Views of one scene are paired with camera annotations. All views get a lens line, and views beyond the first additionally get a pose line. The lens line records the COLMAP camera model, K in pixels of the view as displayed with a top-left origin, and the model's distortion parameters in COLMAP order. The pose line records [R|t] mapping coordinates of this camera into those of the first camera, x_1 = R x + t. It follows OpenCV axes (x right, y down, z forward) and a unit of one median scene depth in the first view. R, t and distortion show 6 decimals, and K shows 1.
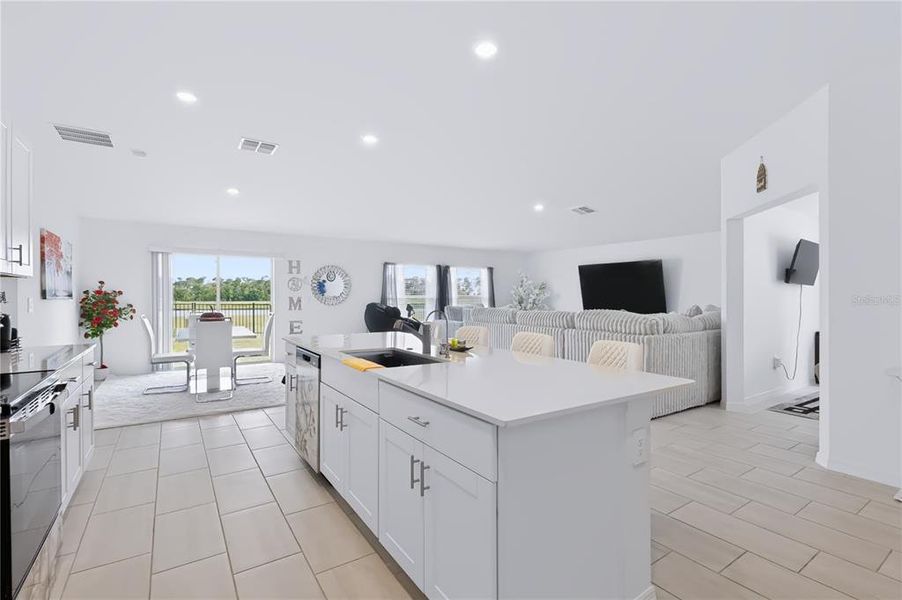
lens RADIAL K [[418.0, 0, 456.4], [0, 418.0, 294.4], [0, 0, 1]] dist [0.001925, 0.001021]
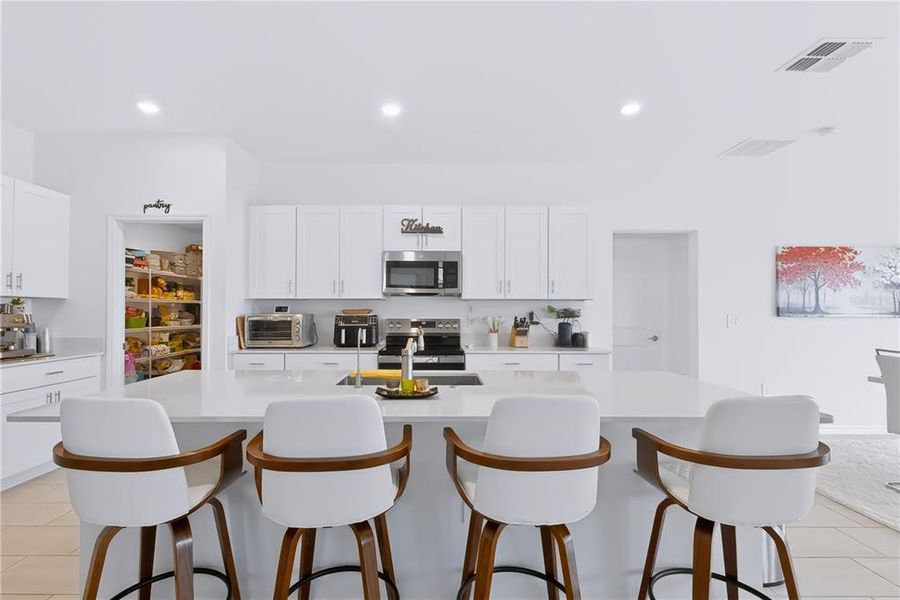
lens RADIAL K [[417.1, 0, 437.4], [0, 417.1, 312.3], [0, 0, 1]] dist [0.001925, 0.001021]
pose [[-0.570930, 0.000859, -0.820998, 0.169095], [-0.000932, 0.999998, 0.001695, 0.000557], [0.820998, 0.001733, -0.570928, 0.489266]]
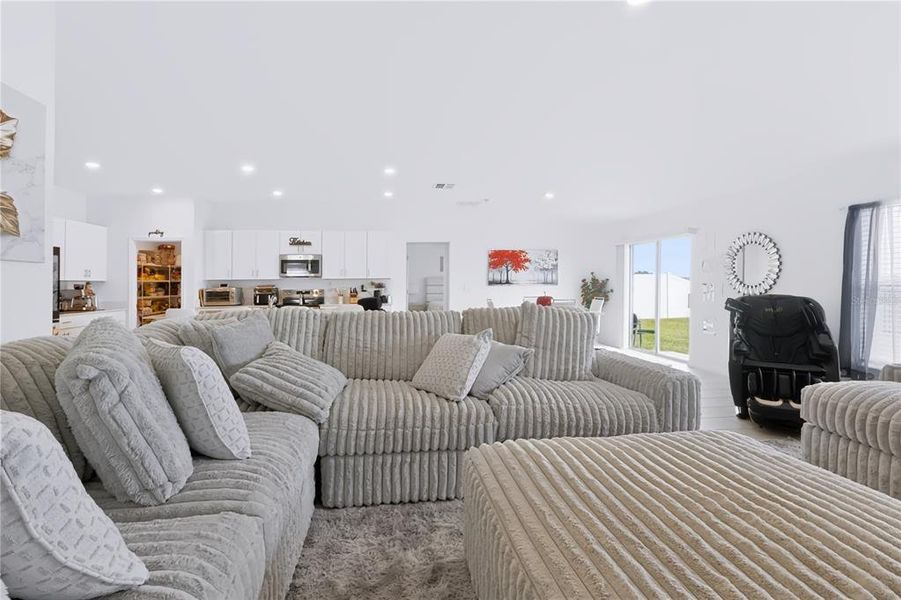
lens RADIAL K [[417.5, 0, 440.9], [0, 417.5, 276.0], [0, 0, 1]] dist [0.001925, 0.001021]
pose [[-0.463969, -0.010203, -0.885793, 0.481142], [0.012027, 0.999769, -0.017815, -0.000504], [0.885770, -0.018919, -0.463739, 0.933180]]
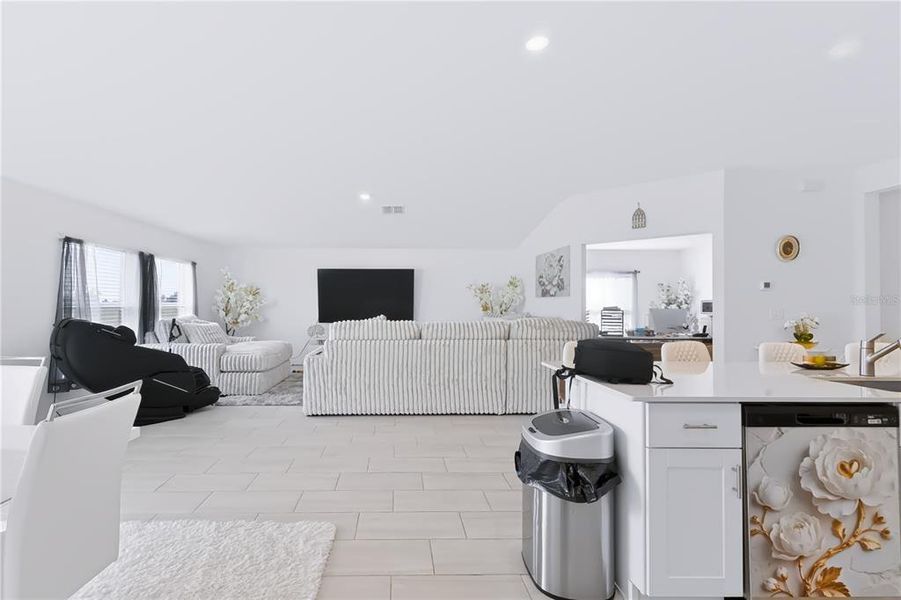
lens RADIAL K [[417.5, 0, 407.3], [0, 417.5, 299.6], [0, 0, 1]] dist [0.001925, 0.001021]
pose [[0.548737, 0.006188, 0.835972, -0.415276], [-0.001938, 0.999979, -0.006129, 0.000490], [-0.835993, 0.001743, 0.548738, 0.442249]]
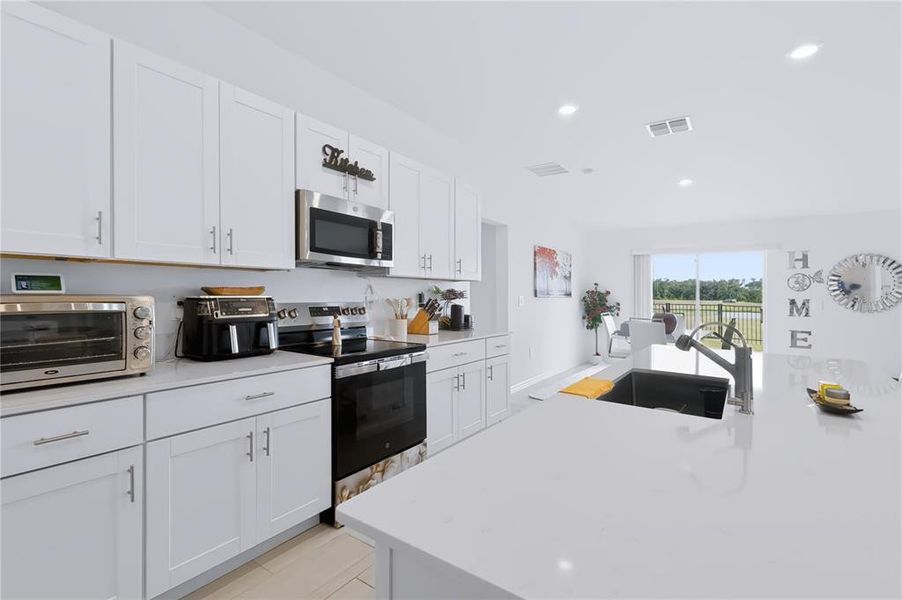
lens RADIAL K [[418.0, 0, 447.4], [0, 418.0, 294.0], [0, 0, 1]] dist [0.001925, 0.001021]
pose [[0.343744, 0.005017, -0.939050, 0.108073], [-0.008880, 0.999958, 0.002091, 0.000868], [0.939021, 0.007620, 0.343774, 0.141687]]
